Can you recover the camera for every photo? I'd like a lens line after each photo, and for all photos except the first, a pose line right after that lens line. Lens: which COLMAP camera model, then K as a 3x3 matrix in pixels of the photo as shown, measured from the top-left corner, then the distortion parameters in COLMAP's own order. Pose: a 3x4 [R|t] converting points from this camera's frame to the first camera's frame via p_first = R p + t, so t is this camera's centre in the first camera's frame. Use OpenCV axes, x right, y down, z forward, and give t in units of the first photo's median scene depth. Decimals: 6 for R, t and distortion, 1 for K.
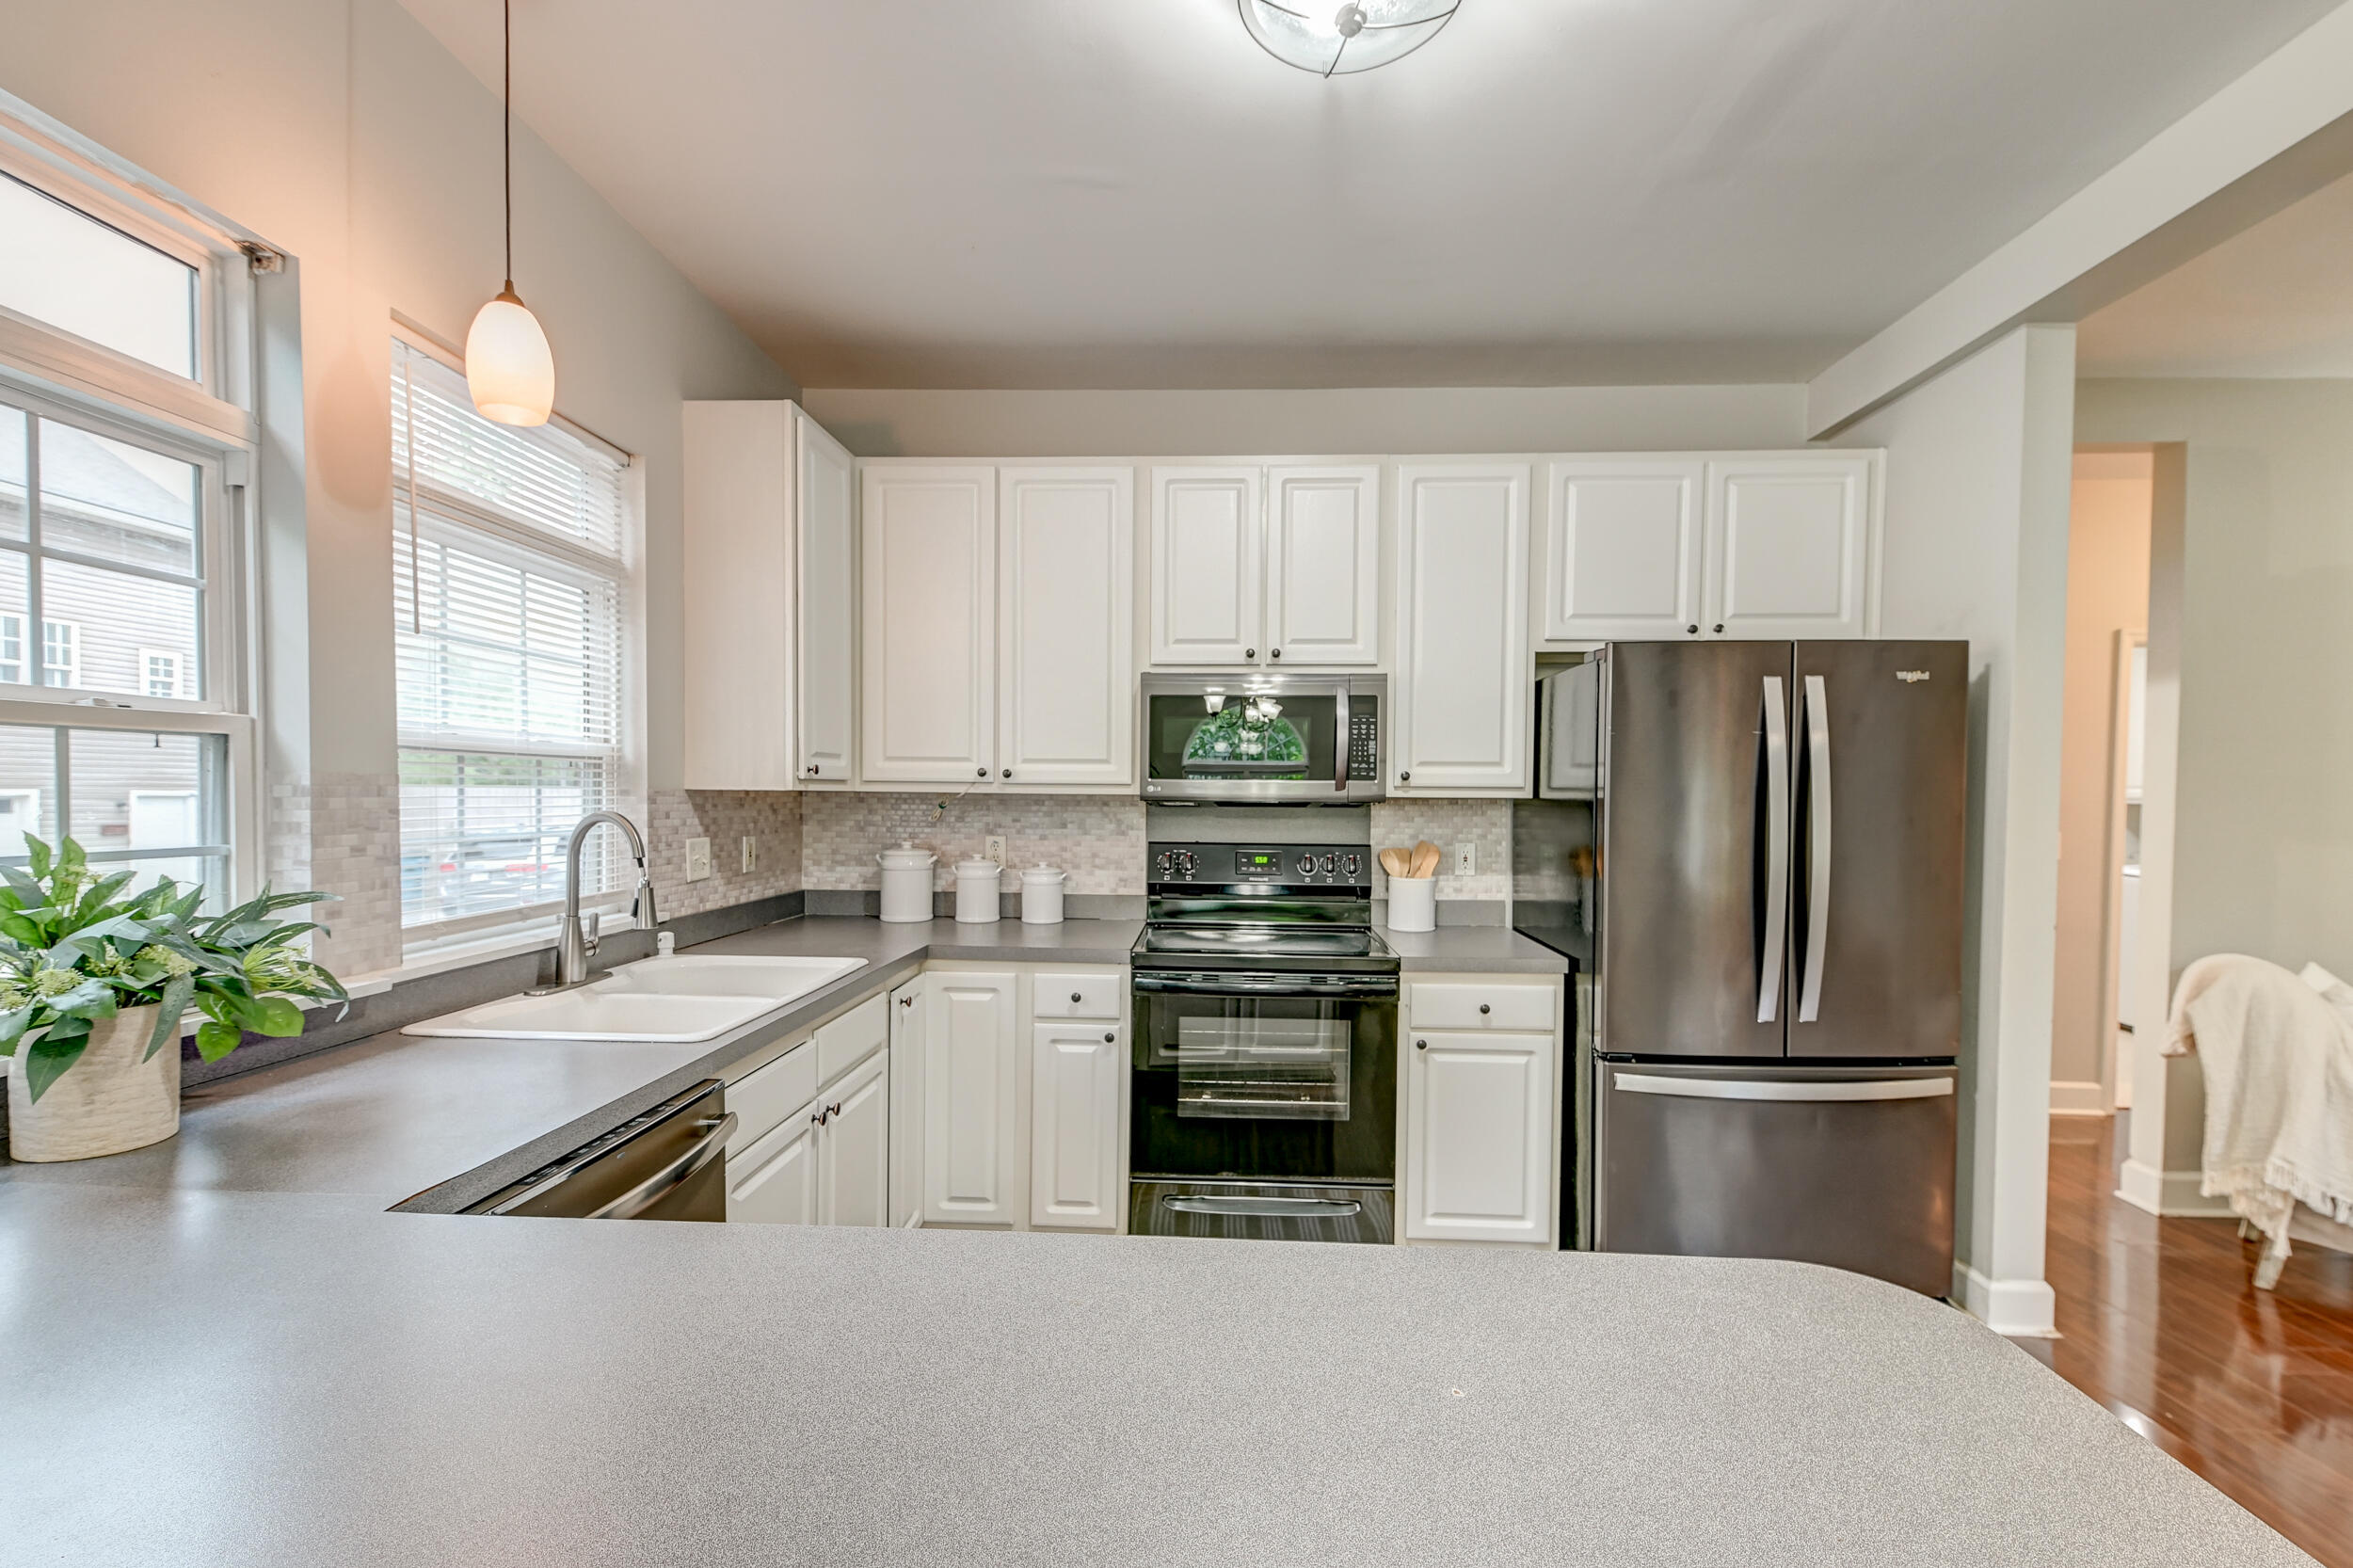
lens RADIAL K [[985.8, 0, 1181.2], [0, 985.8, 818.7], [0, 0, 1]] dist [0.000916, -0.000159]
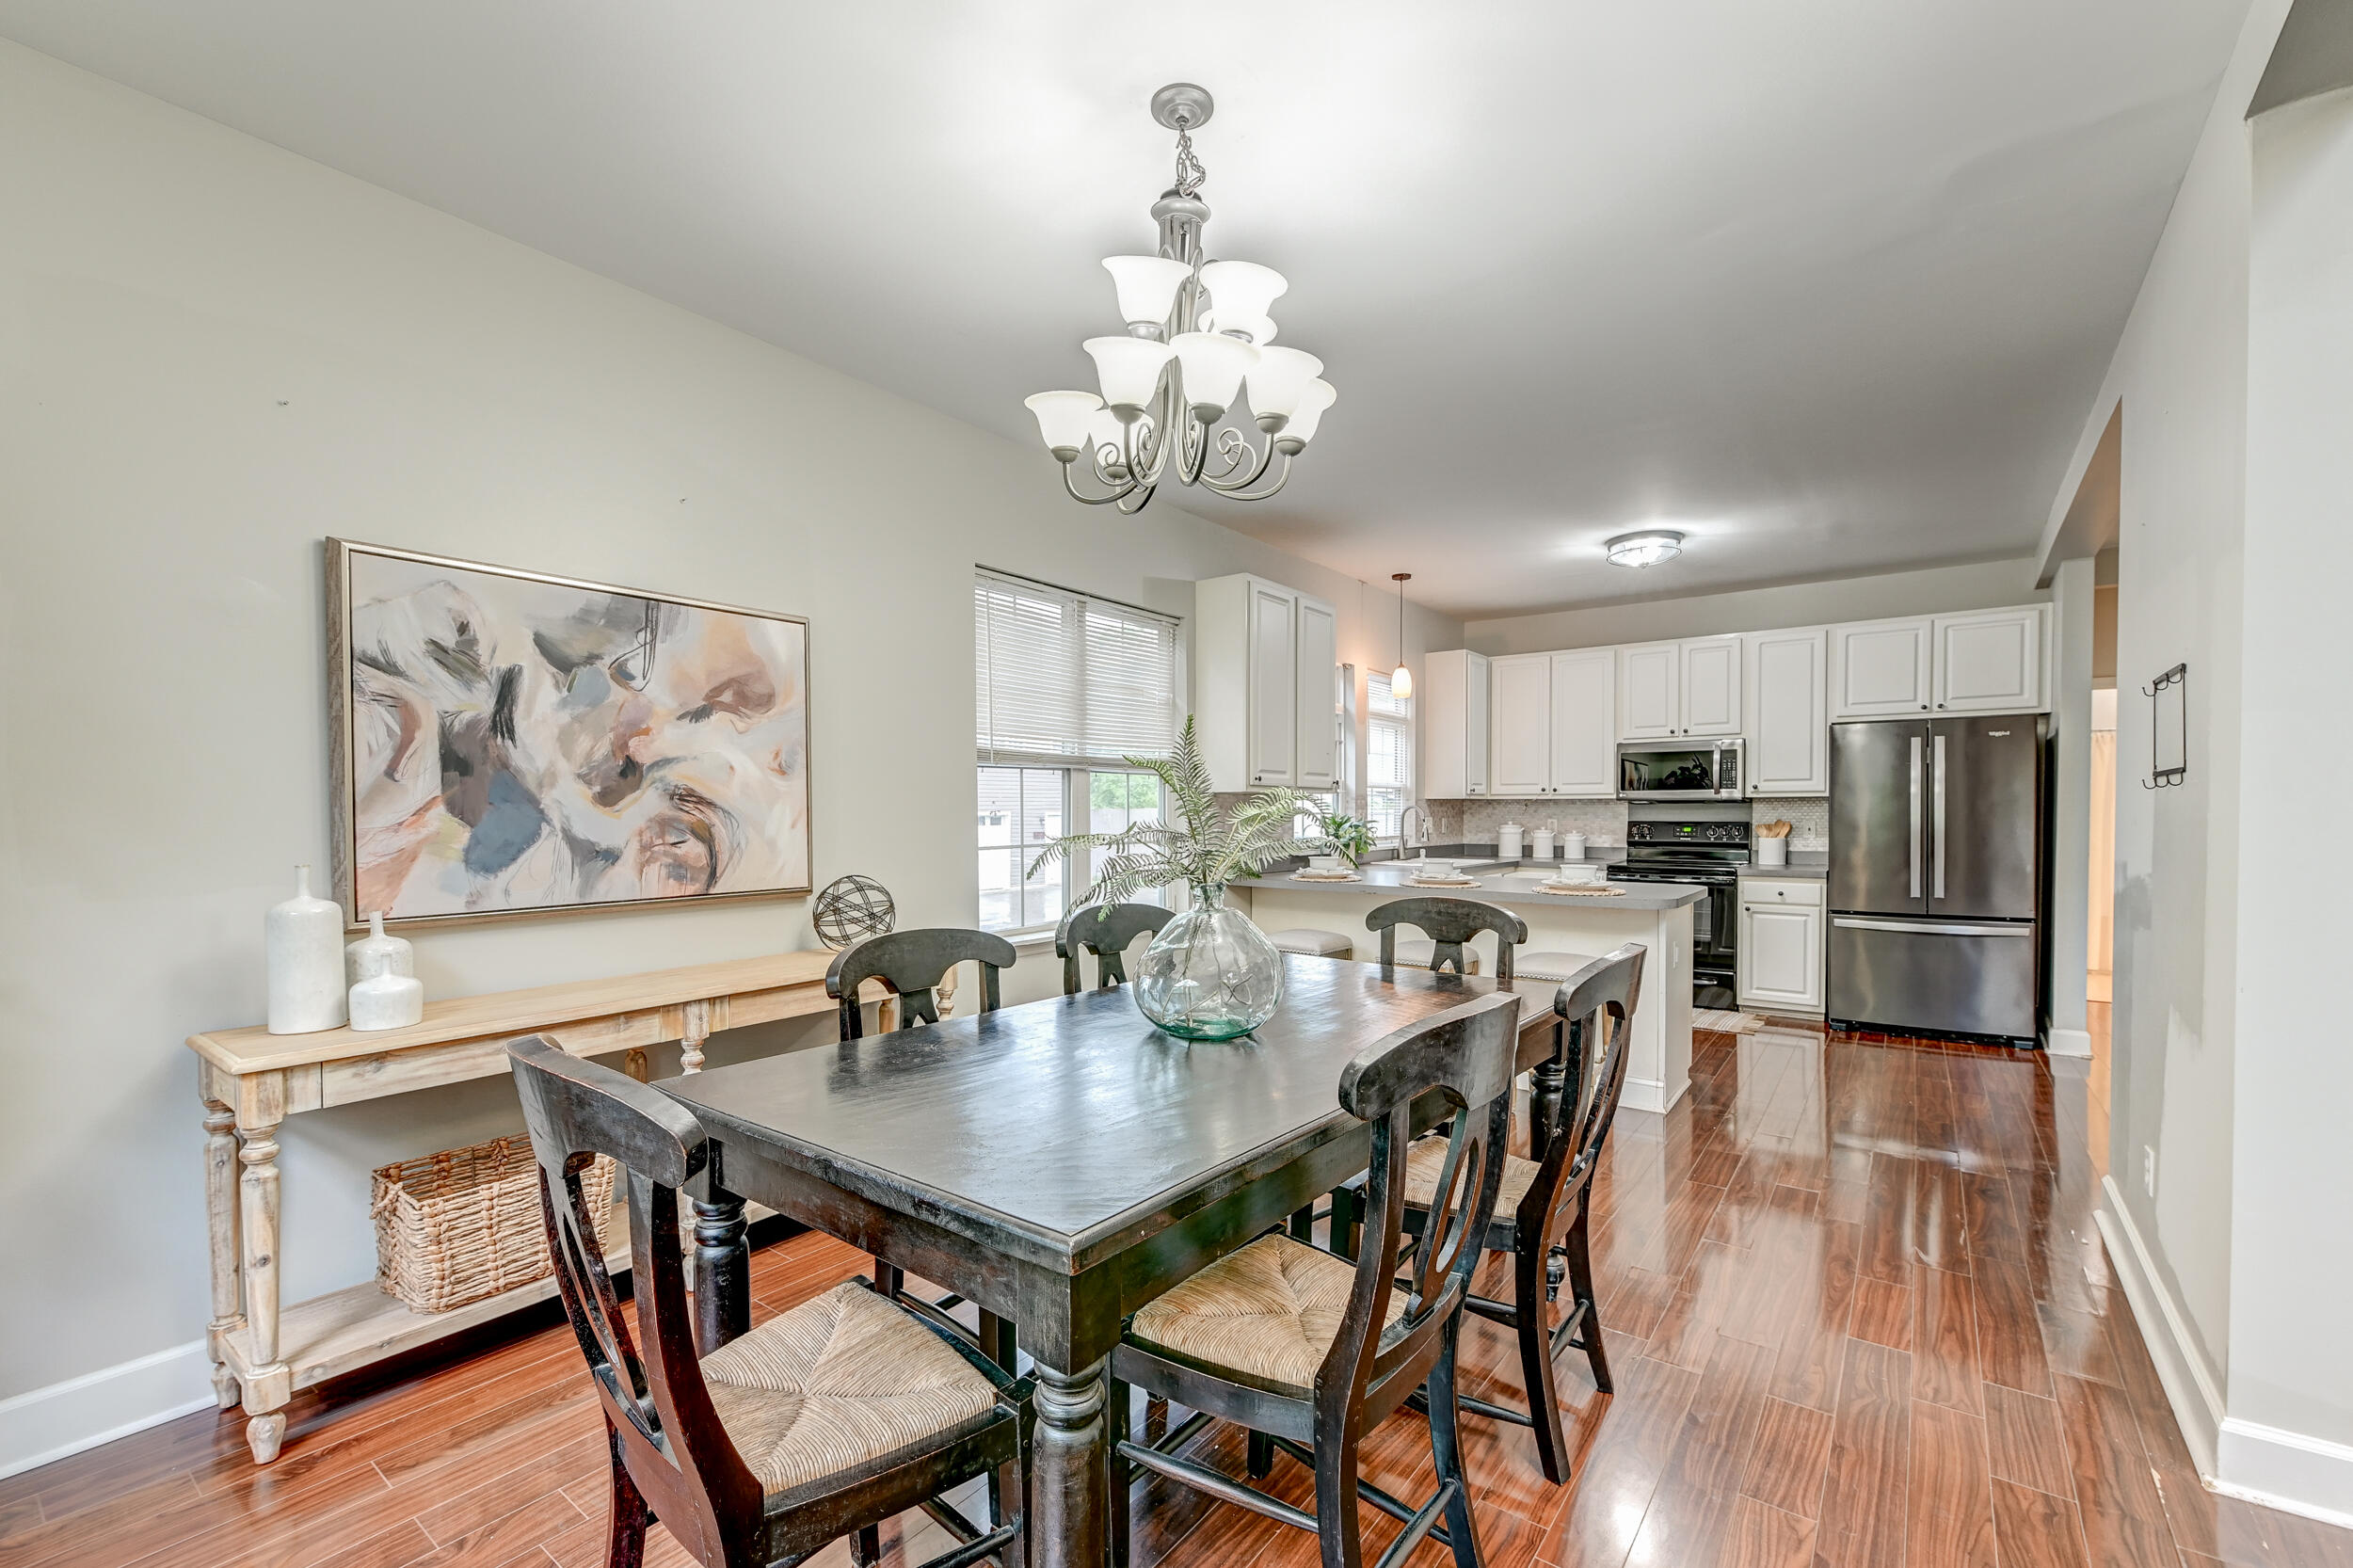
lens RADIAL K [[985.8, 0, 1181.2], [0, 985.8, 818.7], [0, 0, 1]] dist [0.000916, -0.000159]
pose [[0.827651, -0.006885, -0.561201, 0.398061], [-0.002540, 0.999869, -0.016013, 0.061065], [0.561237, 0.014679, 0.827525, -1.408468]]
